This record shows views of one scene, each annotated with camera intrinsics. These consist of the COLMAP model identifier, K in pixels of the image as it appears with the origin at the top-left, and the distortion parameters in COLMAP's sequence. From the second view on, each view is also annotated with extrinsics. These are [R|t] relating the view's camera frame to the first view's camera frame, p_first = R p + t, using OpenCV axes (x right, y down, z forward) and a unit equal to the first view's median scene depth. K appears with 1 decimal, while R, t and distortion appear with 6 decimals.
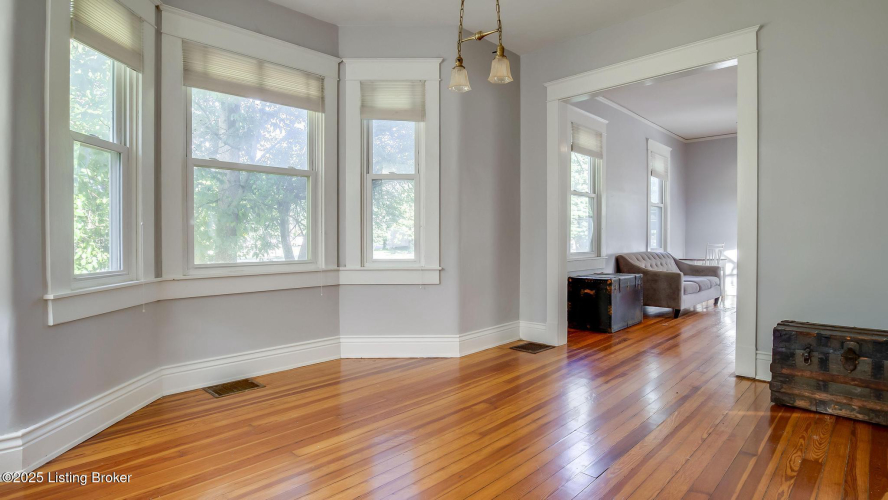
lens RADIAL K [[462.1, 0, 442.3], [0, 462.1, 247.5], [0, 0, 1]] dist [0.001966, 0.000453]
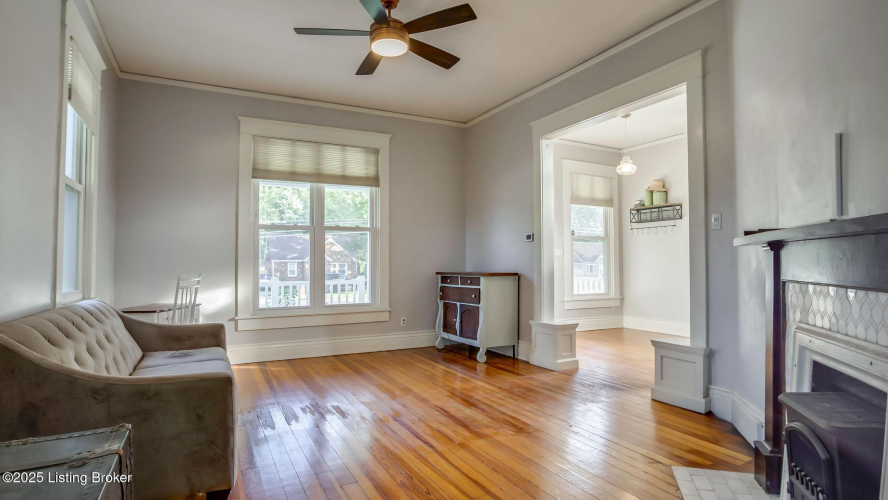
lens RADIAL K [[462.1, 0, 440.4], [0, 462.1, 251.8], [0, 0, 1]] dist [0.001966, 0.000453]
pose [[0.323138, 0.024540, 0.946034, 0.557948], [0.018214, 0.999317, -0.032143, -0.036804], [-0.946177, 0.027618, 0.322470, 1.650123]]
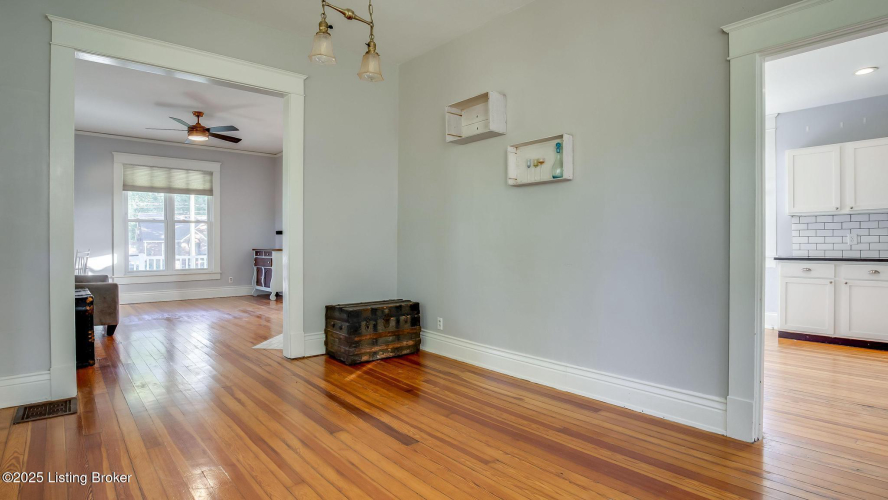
lens RADIAL K [[462.1, 0, 449.1], [0, 462.1, 245.9], [0, 0, 1]] dist [0.001966, 0.000453]
pose [[0.097847, -0.002307, 0.995199, -0.666084], [0.017128, 0.999853, 0.000634, -0.013381], [-0.995054, 0.016983, 0.097872, 0.606882]]
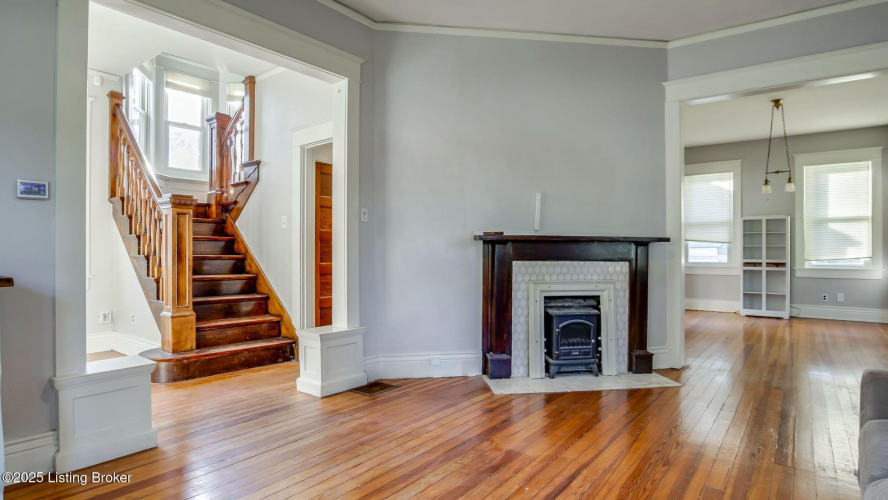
lens RADIAL K [[462.1, 0, 465.0], [0, 462.1, 250.5], [0, 0, 1]] dist [0.001966, 0.000453]
pose [[-0.992921, -0.004141, -0.118705, 1.593239], [-0.006589, 0.999773, 0.020238, -0.060130], [0.118595, 0.020877, -0.992723, 2.600009]]
